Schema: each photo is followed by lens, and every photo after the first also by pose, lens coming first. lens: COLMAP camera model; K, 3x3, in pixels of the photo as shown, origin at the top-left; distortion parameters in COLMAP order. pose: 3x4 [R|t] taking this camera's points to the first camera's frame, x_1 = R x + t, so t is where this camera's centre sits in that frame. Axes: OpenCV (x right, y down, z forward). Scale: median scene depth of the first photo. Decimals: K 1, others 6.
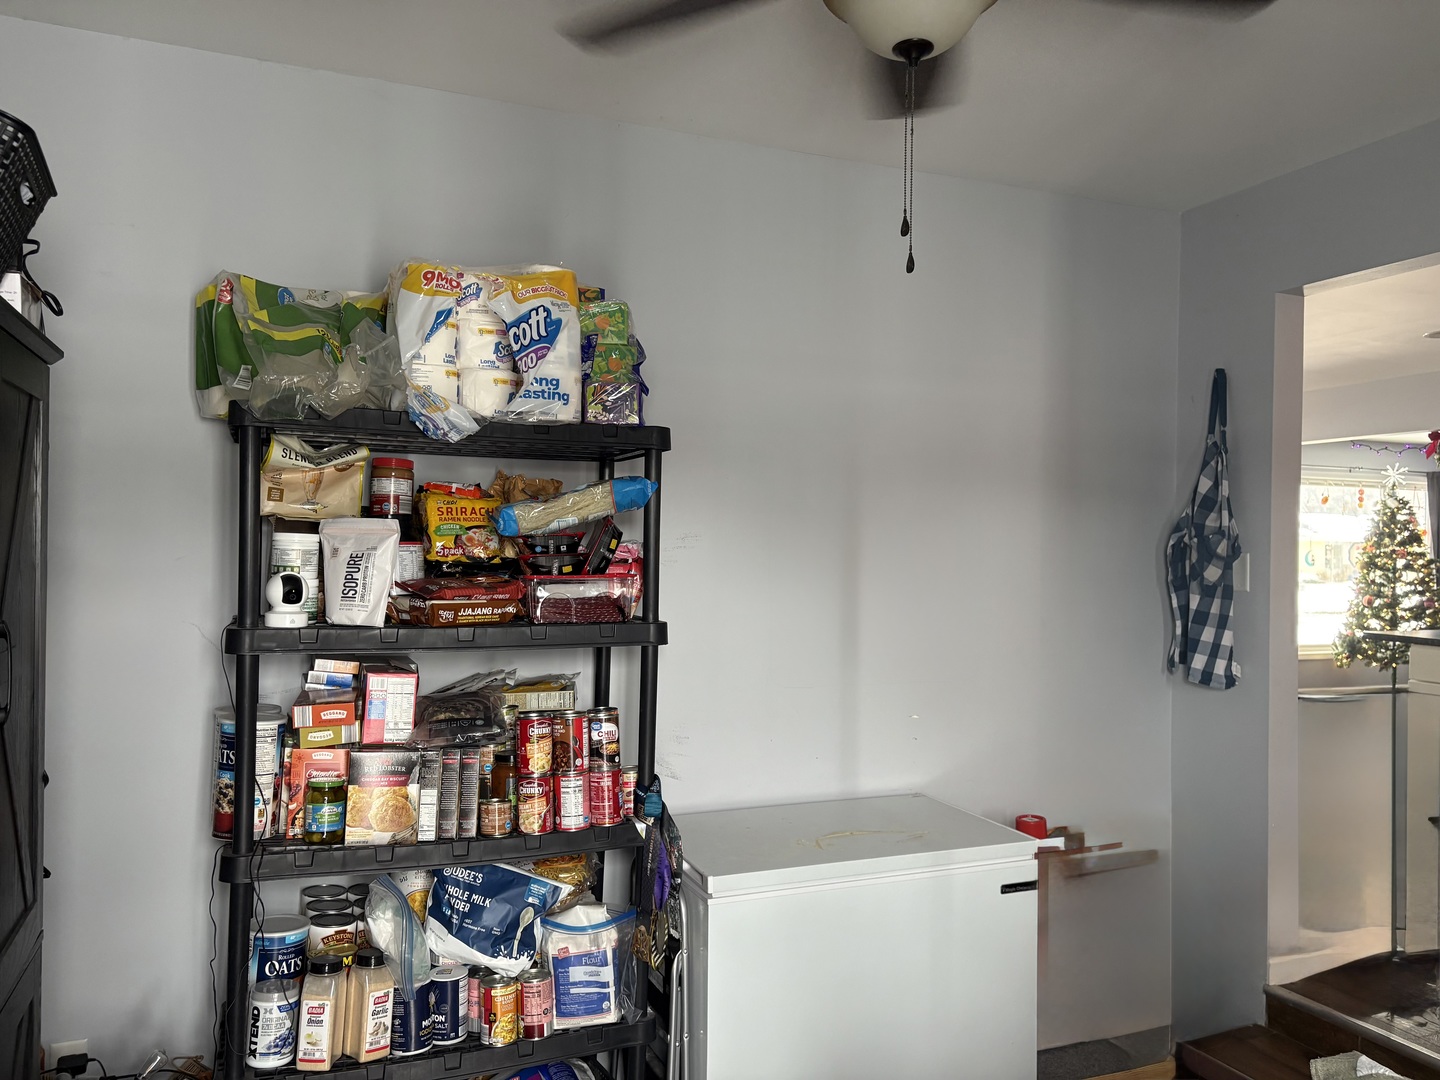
lens RADIAL K [[1086.5, 0, 719.8], [0, 1086.5, 549.2], [0, 0, 1]] dist [0.068471, -0.091545]
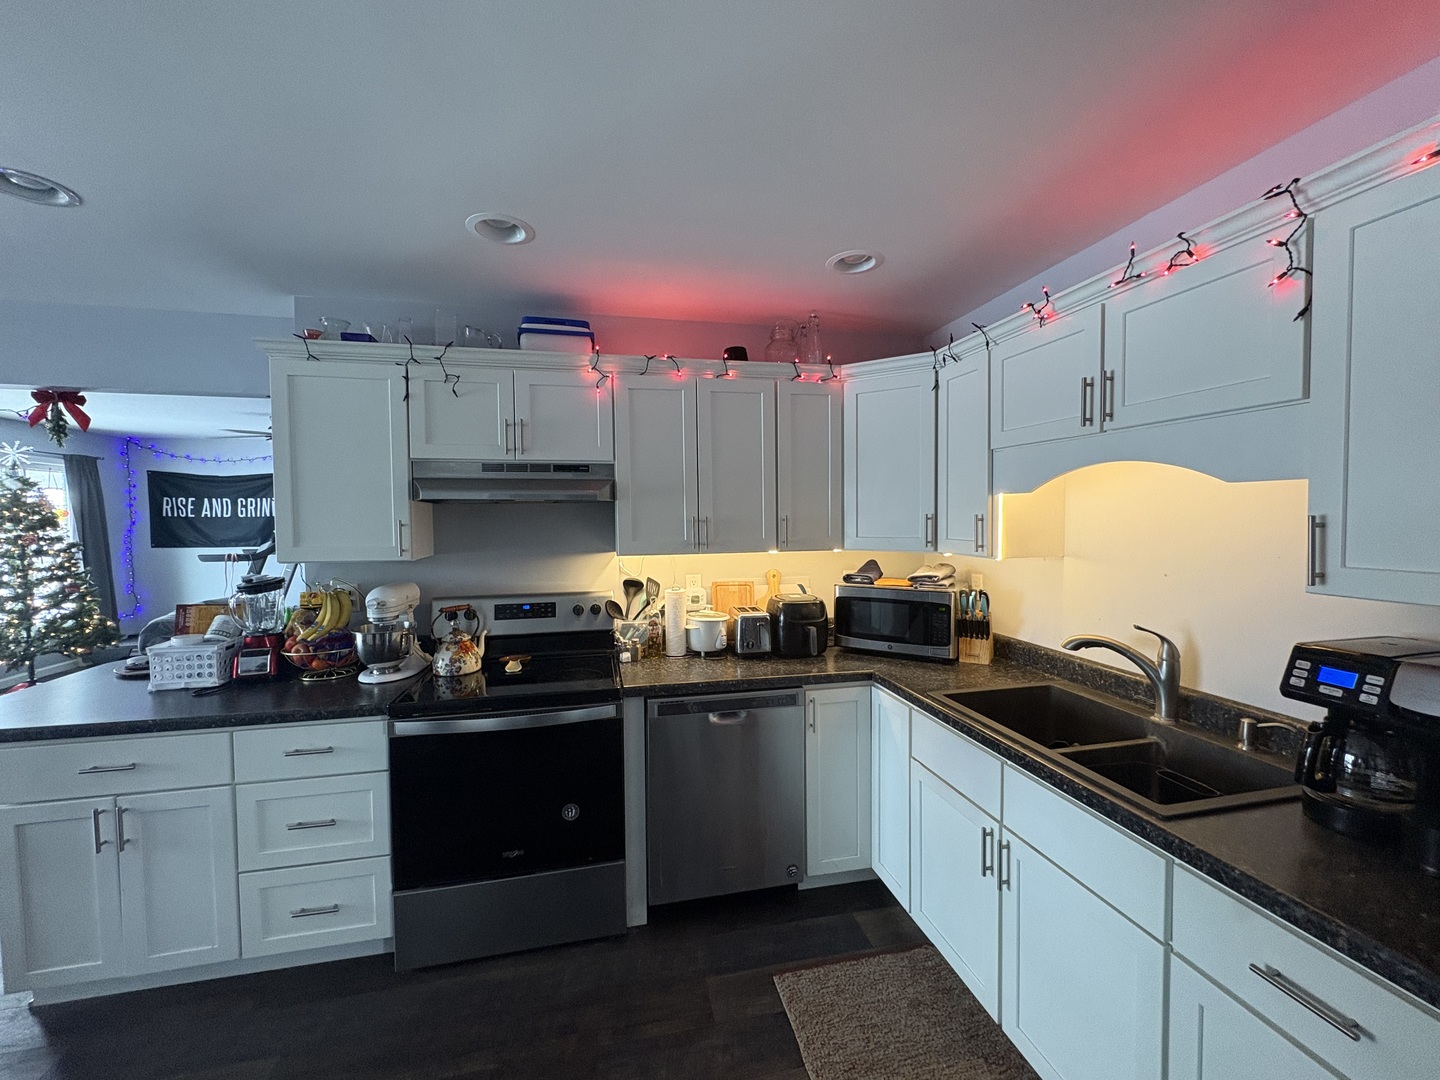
lens RADIAL K [[573.2, 0, 714.8], [0, 573.2, 539.5], [0, 0, 1]] dist [-0.000623, 0.000490]
pose [[0.173828, -0.057576, 0.983091, 0.241766], [0.009532, 0.998341, 0.056784, -0.017468], [-0.984730, -0.000500, 0.174089, 0.343097]]
